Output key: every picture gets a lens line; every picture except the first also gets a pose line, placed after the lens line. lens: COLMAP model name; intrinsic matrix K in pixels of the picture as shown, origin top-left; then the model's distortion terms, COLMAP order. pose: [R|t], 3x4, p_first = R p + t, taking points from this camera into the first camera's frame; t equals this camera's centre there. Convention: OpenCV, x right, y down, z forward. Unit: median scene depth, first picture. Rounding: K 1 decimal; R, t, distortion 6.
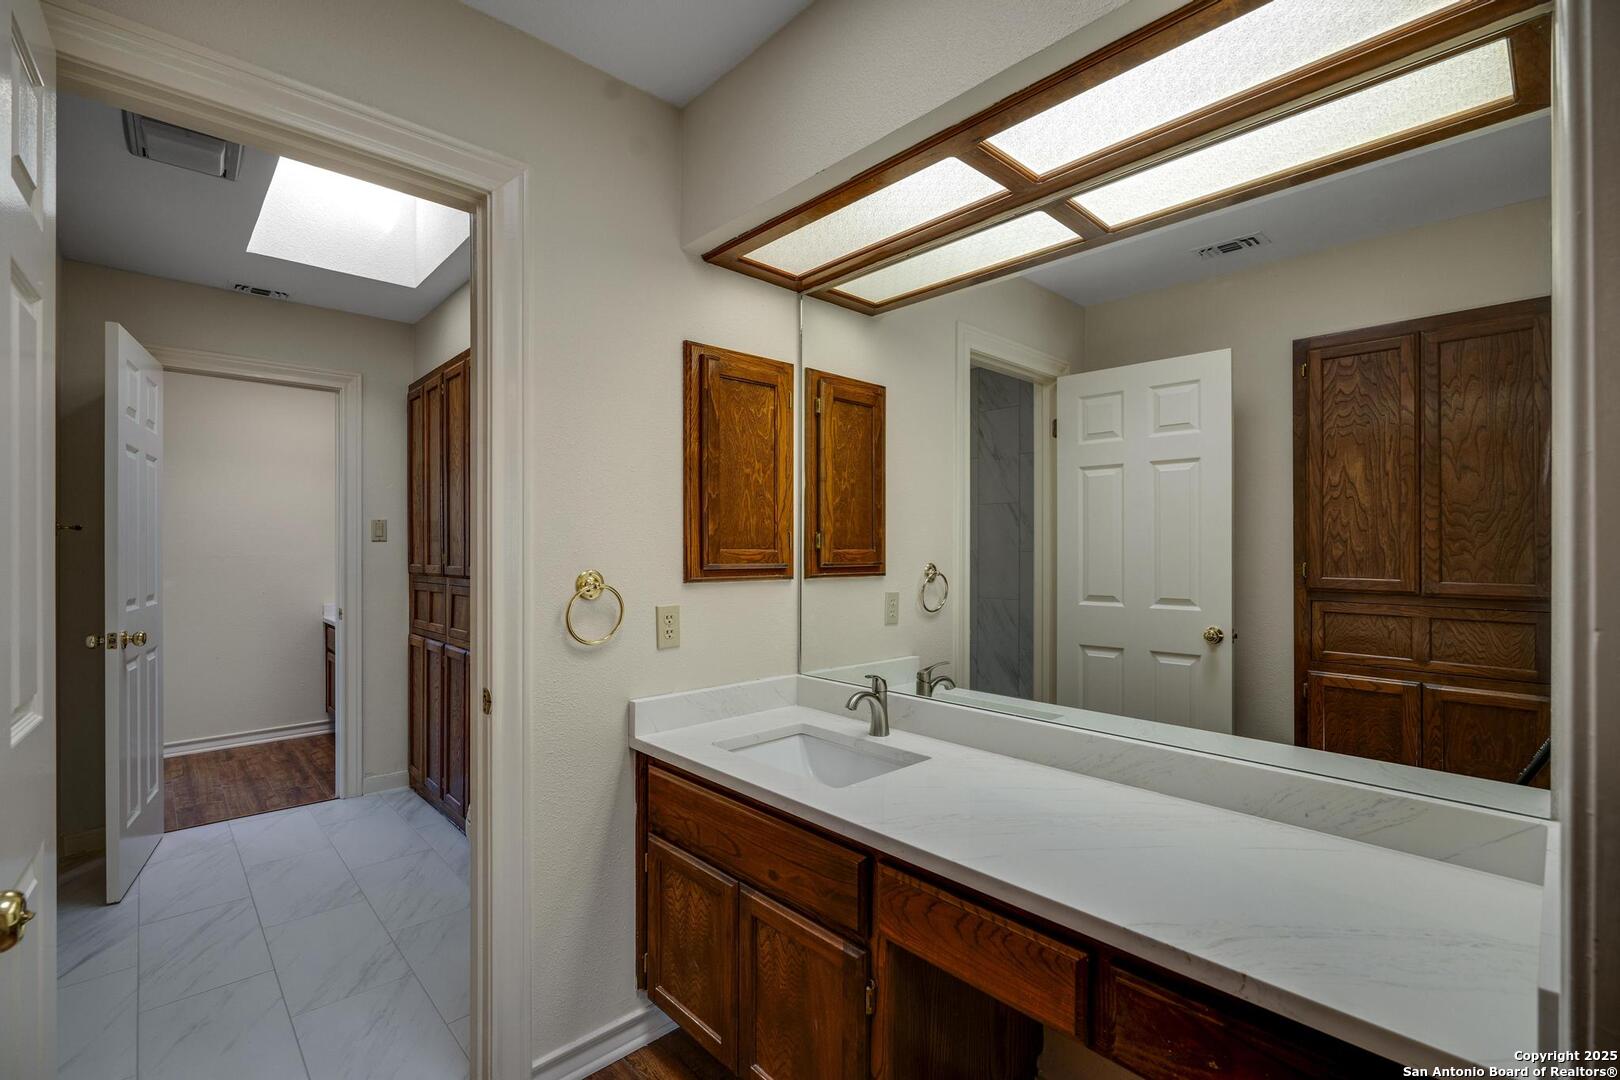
lens RADIAL K [[715.2, 0, 807.0], [0, 715.2, 544.7], [0, 0, 1]] dist [-0.004440, 0.000386]
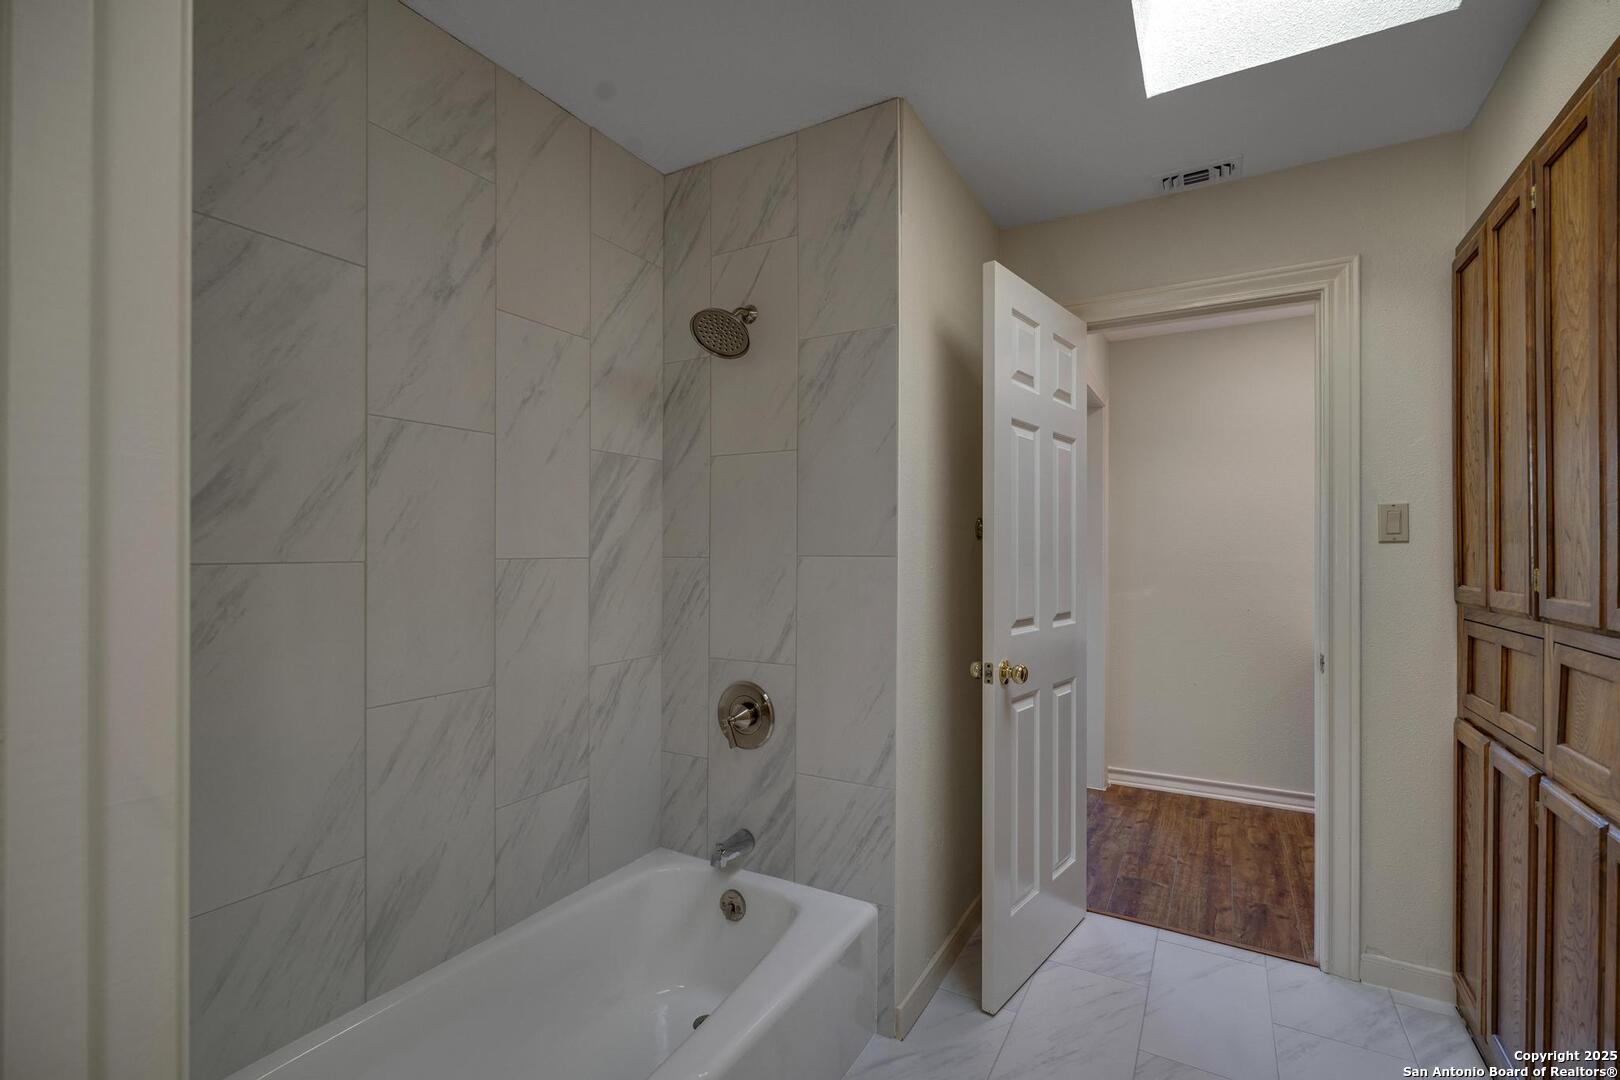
lens RADIAL K [[715.2, 0, 806.5], [0, 715.2, 548.7], [0, 0, 1]] dist [-0.004440, 0.000386]
pose [[0.287852, 0.000442, -0.957675, -0.205965], [0.001880, 0.999998, 0.001026, -0.001052], [0.957673, -0.002096, 0.287851, 0.418118]]
